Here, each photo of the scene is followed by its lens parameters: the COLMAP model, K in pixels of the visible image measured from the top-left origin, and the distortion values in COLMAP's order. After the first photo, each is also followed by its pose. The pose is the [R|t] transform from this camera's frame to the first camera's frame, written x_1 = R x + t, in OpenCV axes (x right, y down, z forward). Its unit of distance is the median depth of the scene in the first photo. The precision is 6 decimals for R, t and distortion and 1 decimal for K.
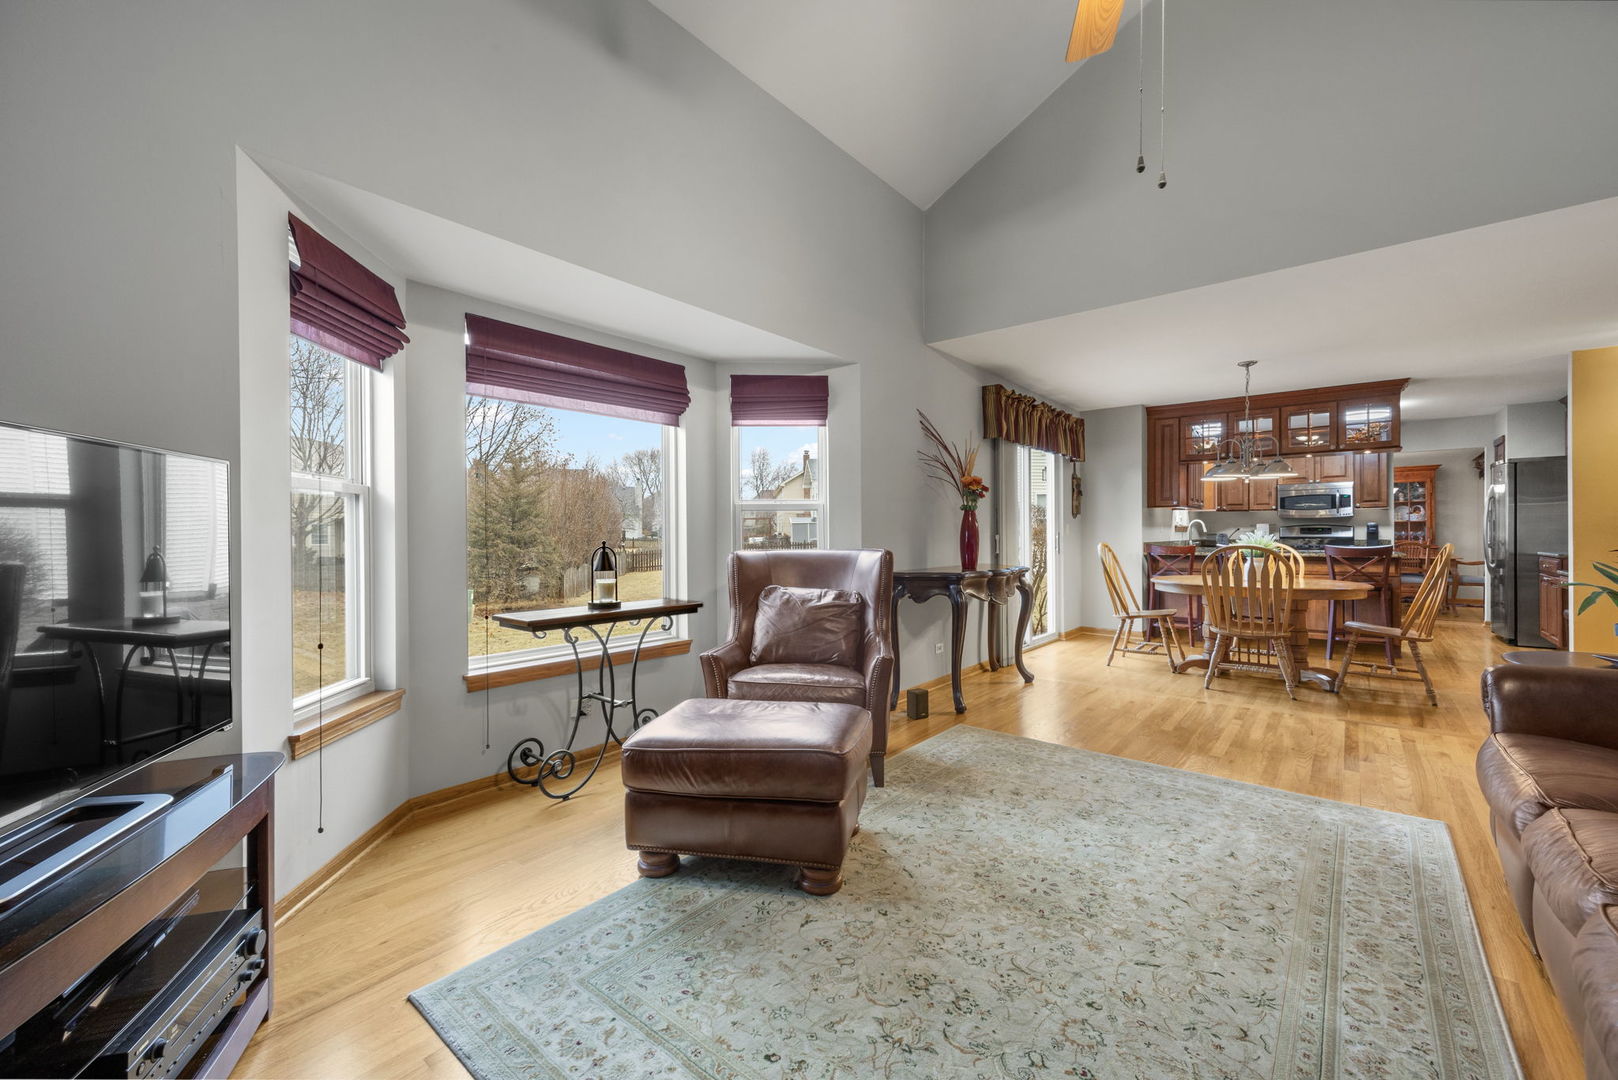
lens RADIAL K [[661.5, 0, 813.8], [0, 661.5, 525.9], [0, 0, 1]] dist [0.010425, -0.000770]
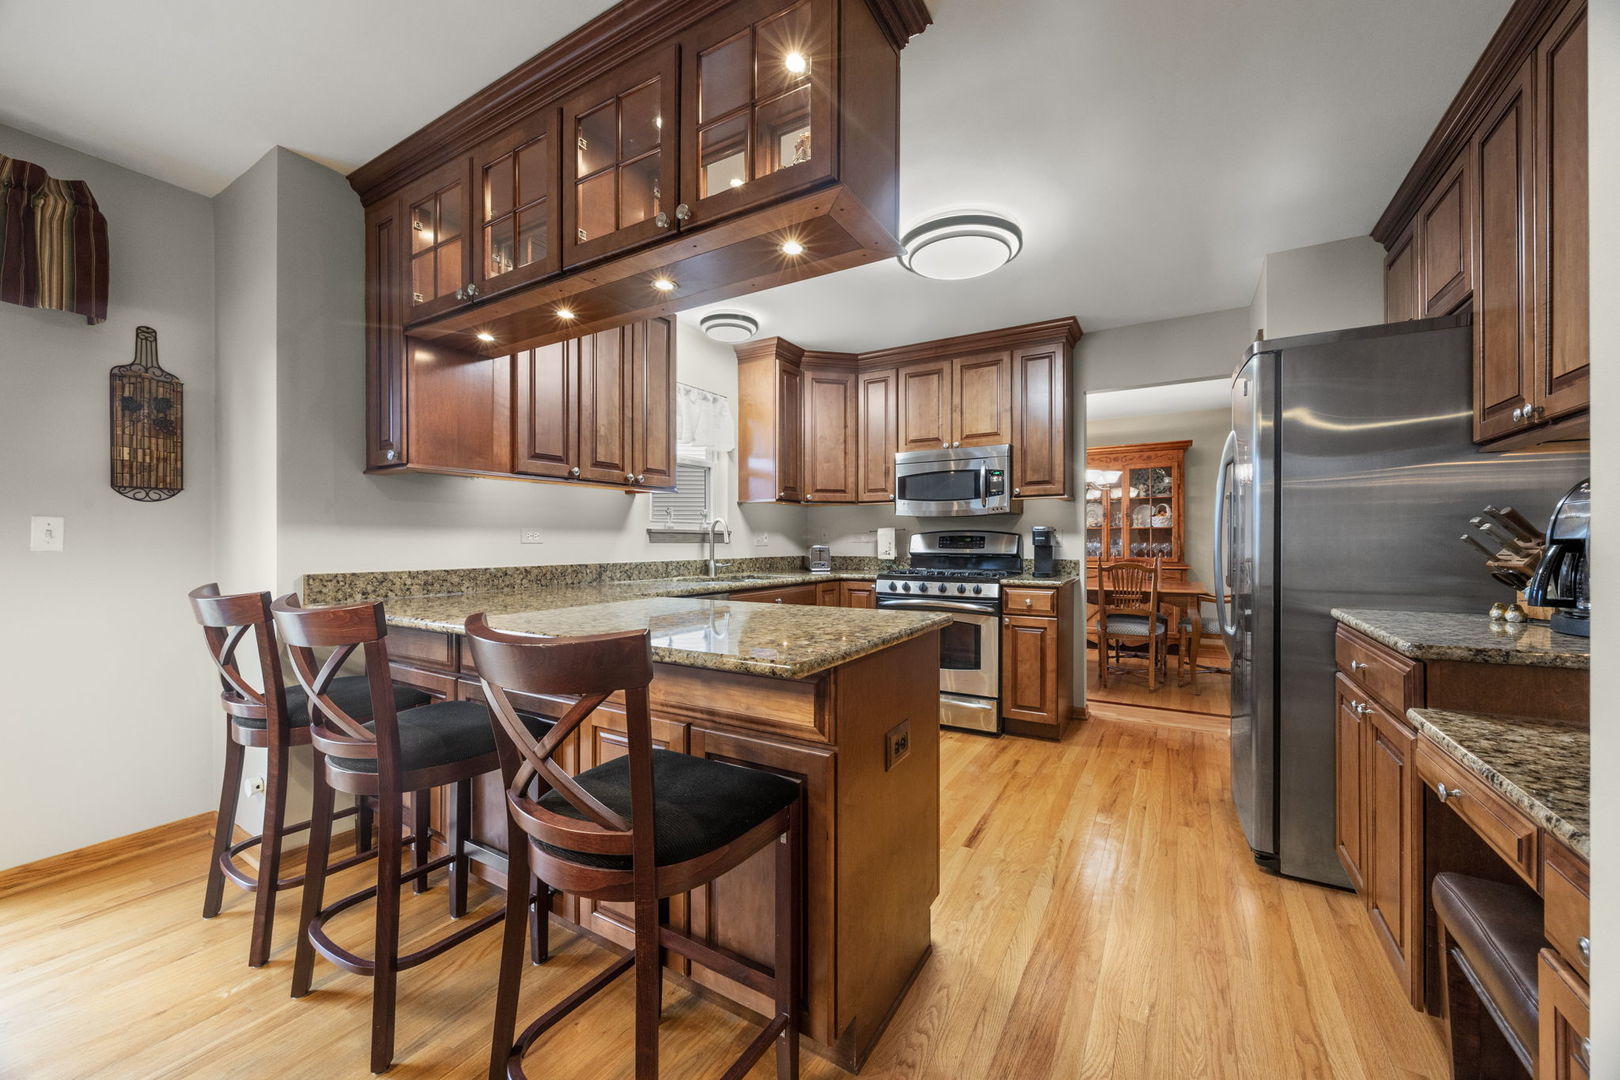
lens RADIAL K [[618.6, 0, 810.0], [0, 618.6, 544.4], [0, 0, 1]] dist [0.000029, -0.000111]
pose [[0.990164, 0.005391, 0.139809, 0.590269], [-0.007724, 0.999840, 0.016148, 0.002584], [-0.139700, -0.017069, 0.990047, 0.551065]]
